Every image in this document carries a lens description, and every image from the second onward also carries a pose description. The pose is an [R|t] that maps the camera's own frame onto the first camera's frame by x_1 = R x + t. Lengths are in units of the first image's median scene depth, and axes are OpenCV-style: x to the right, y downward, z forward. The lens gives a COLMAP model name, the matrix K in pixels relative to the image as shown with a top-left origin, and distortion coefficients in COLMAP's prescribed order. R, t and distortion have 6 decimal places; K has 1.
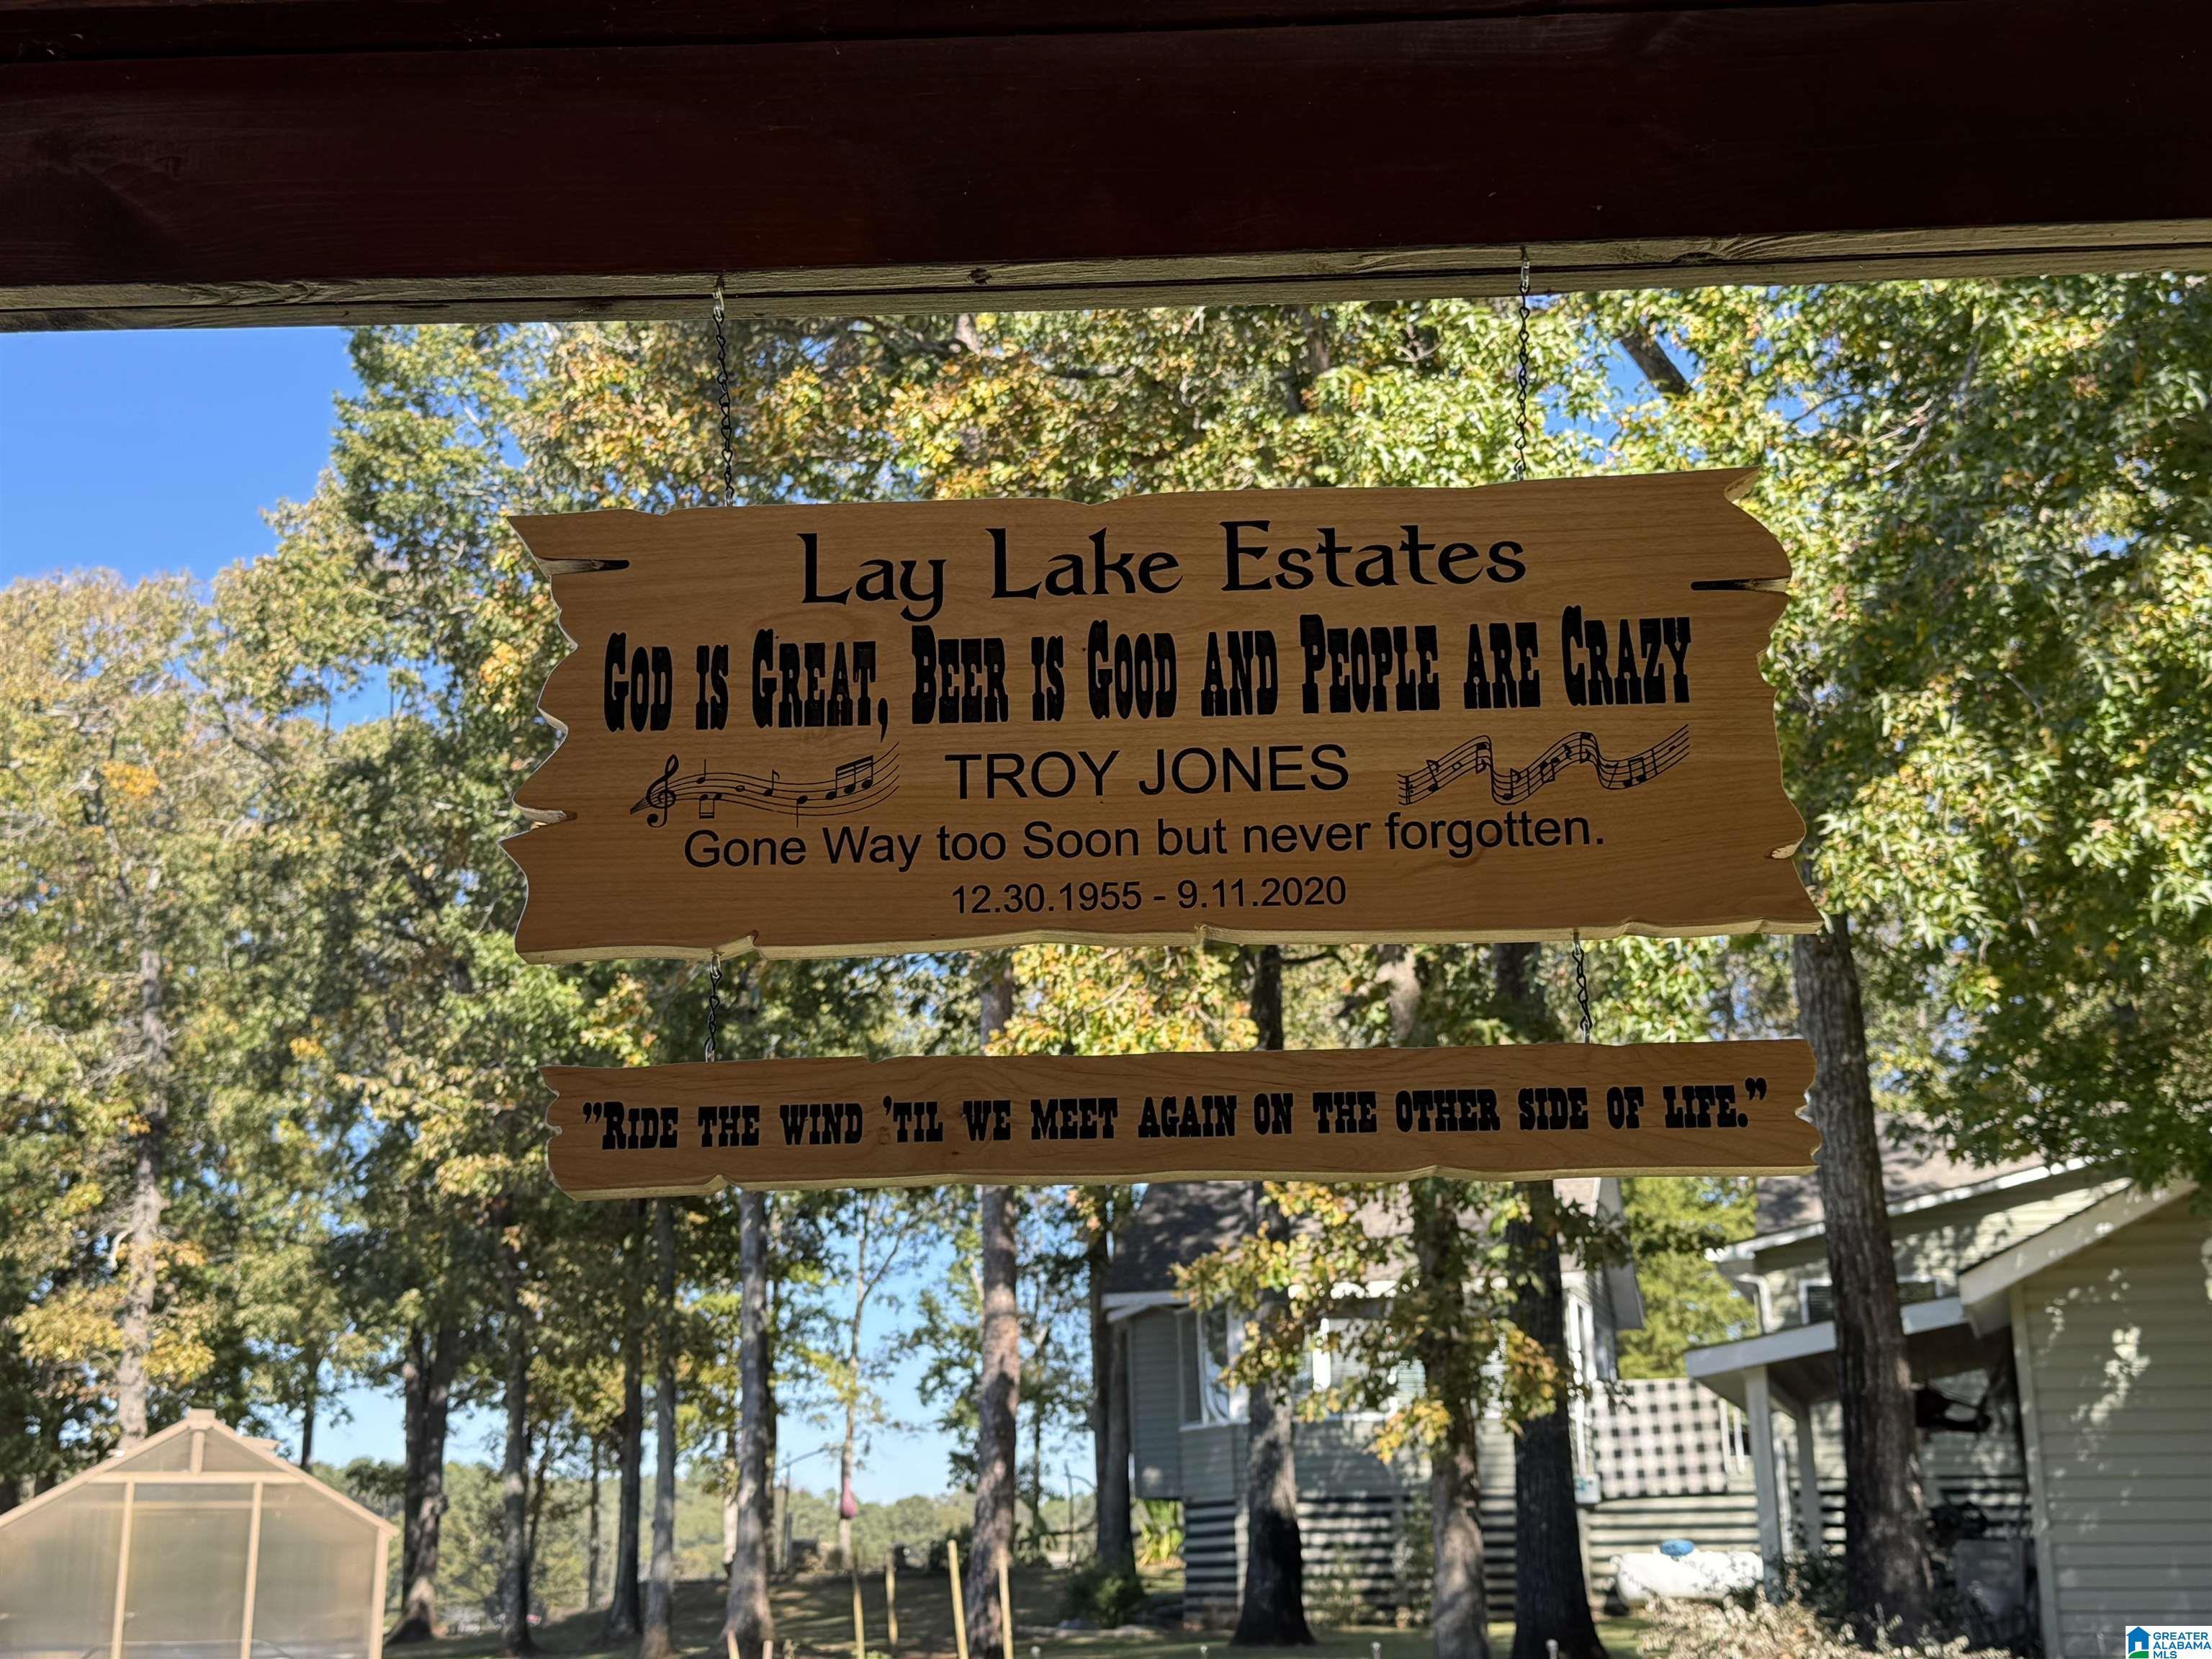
lens RADIAL K [[2765.8, 0, 1102.0], [0, 2765.8, 832.6], [0, 0, 1]] dist [0.086558, 0.000000]
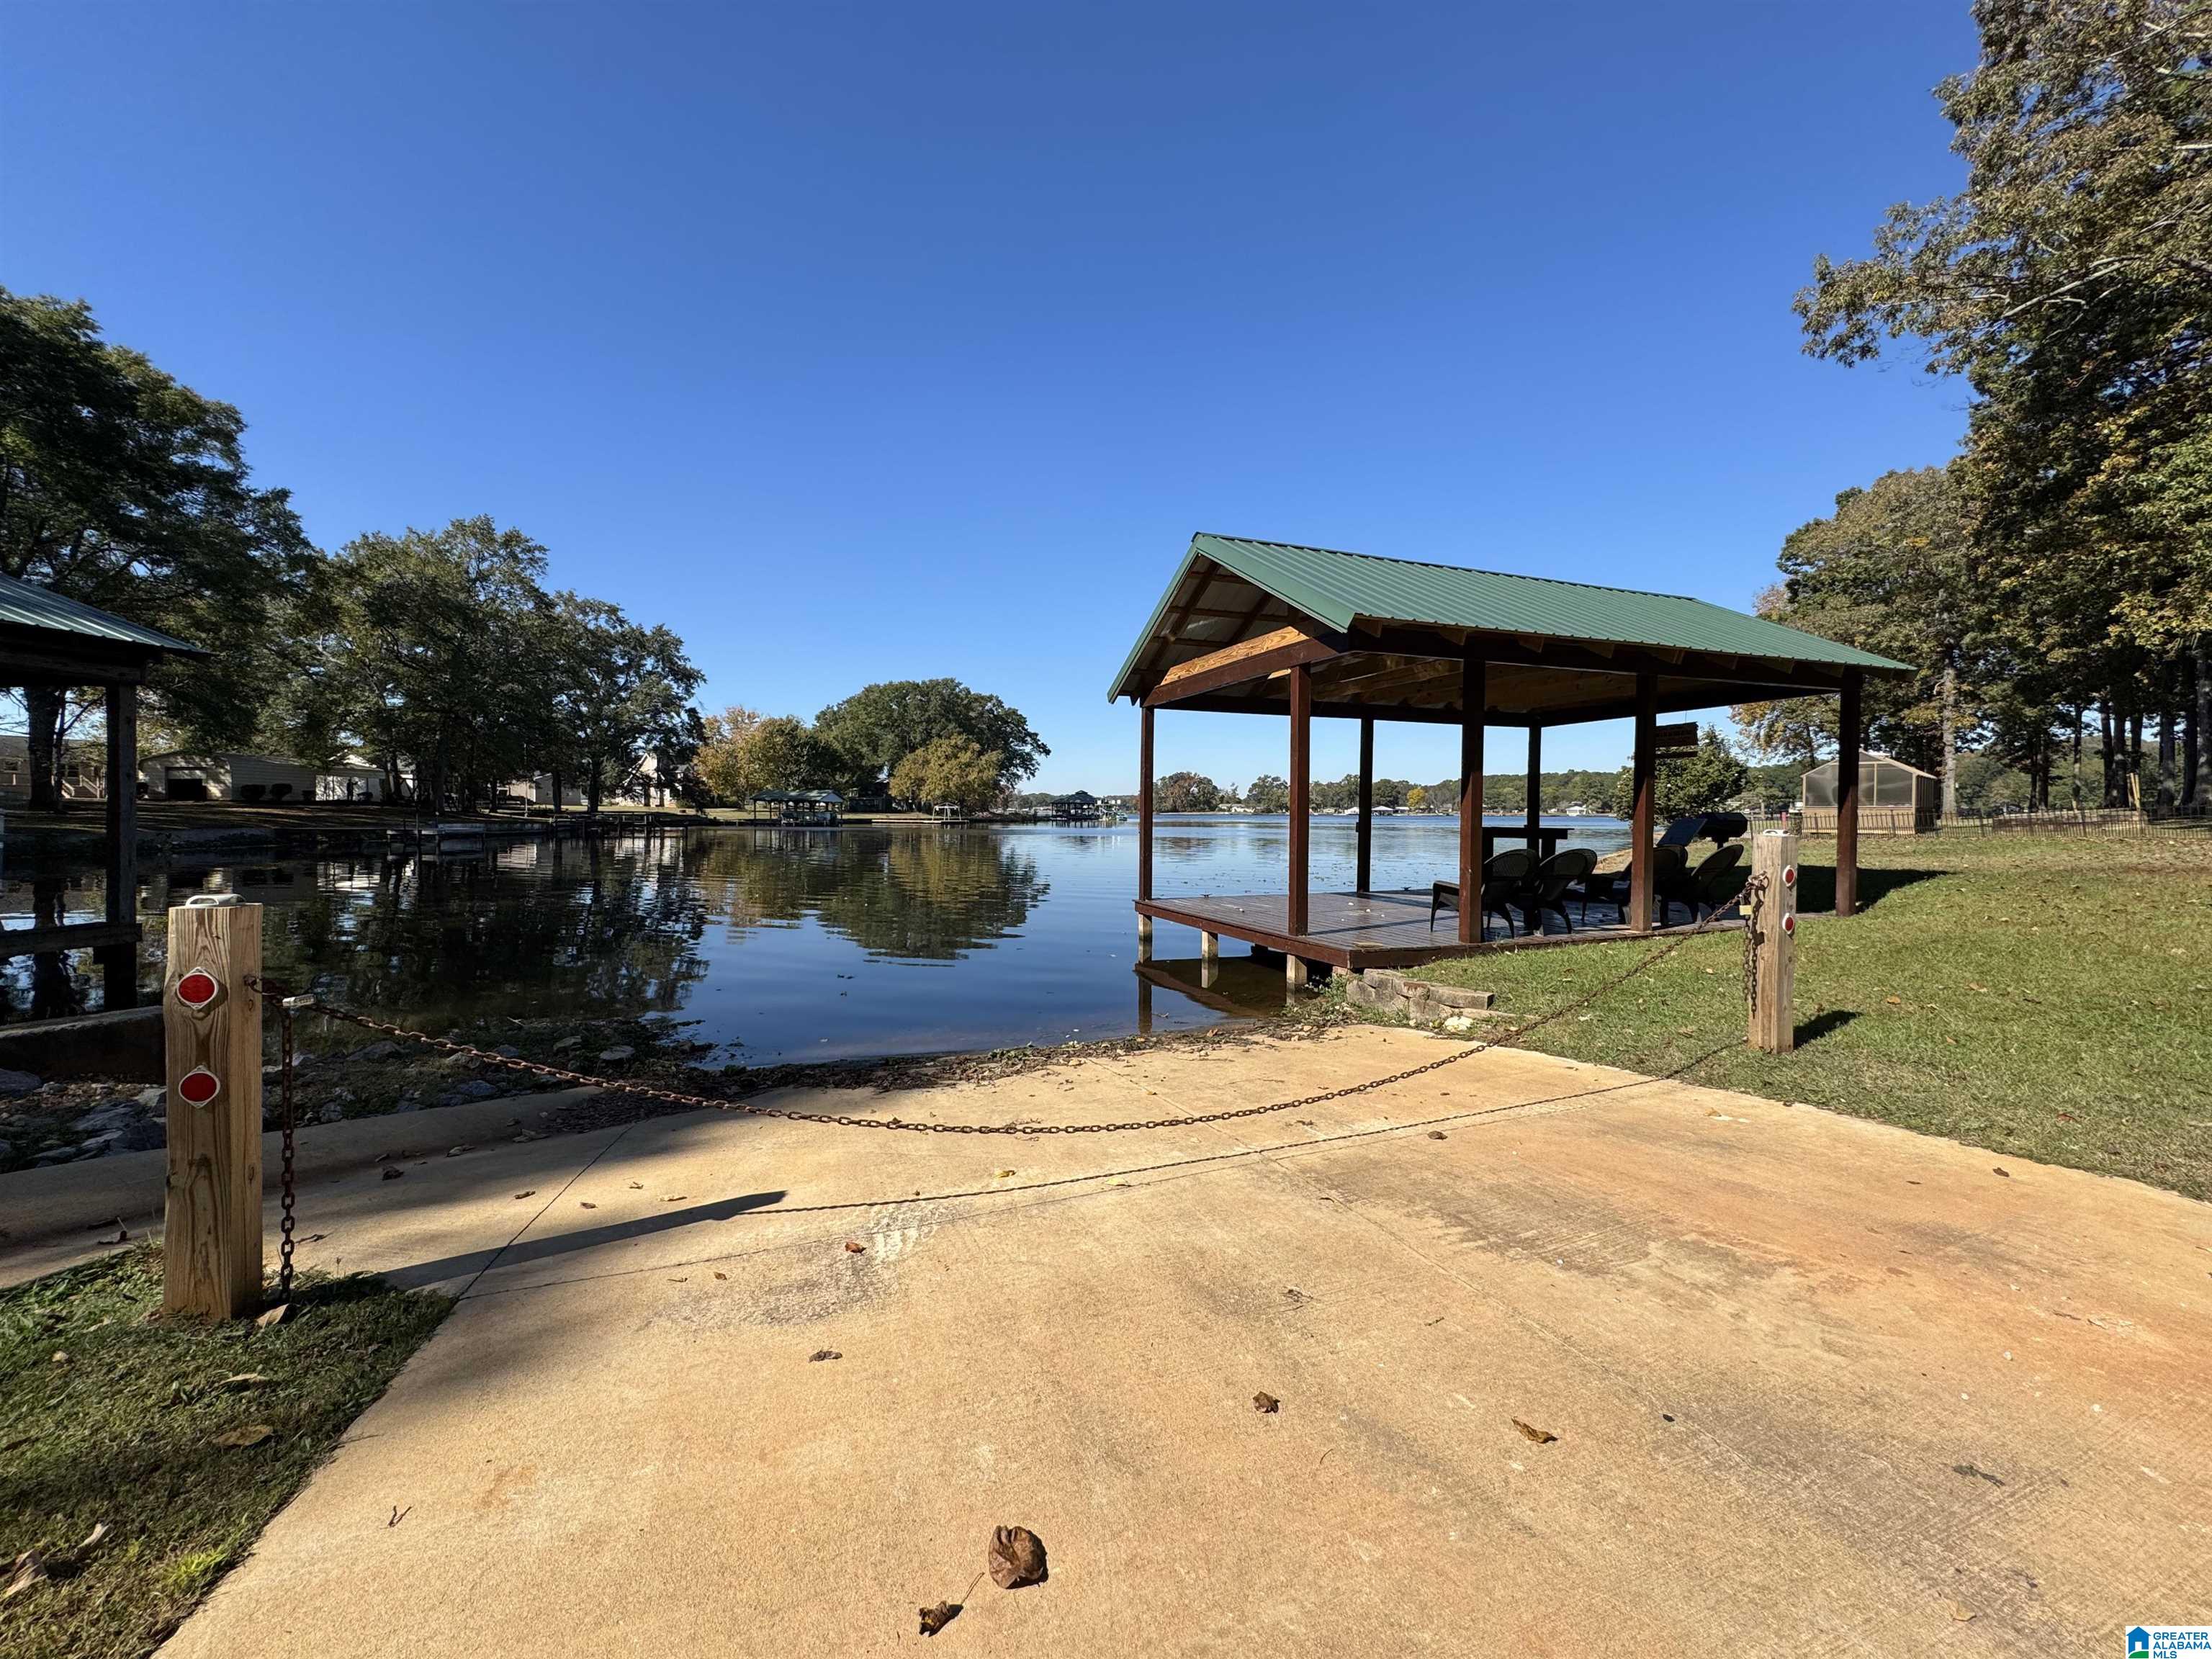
lens RADIAL K [[875.9, 0, 1102.4], [0, 875.9, 831.8], [0, 0, 1]] dist [-0.001279, 0.000696]
pose [[0.390421, 0.031591, -0.920094, 0.337889], [0.240788, 0.961119, 0.135173, -0.096114], [0.888590, -0.274322, 0.367635, -0.413145]]
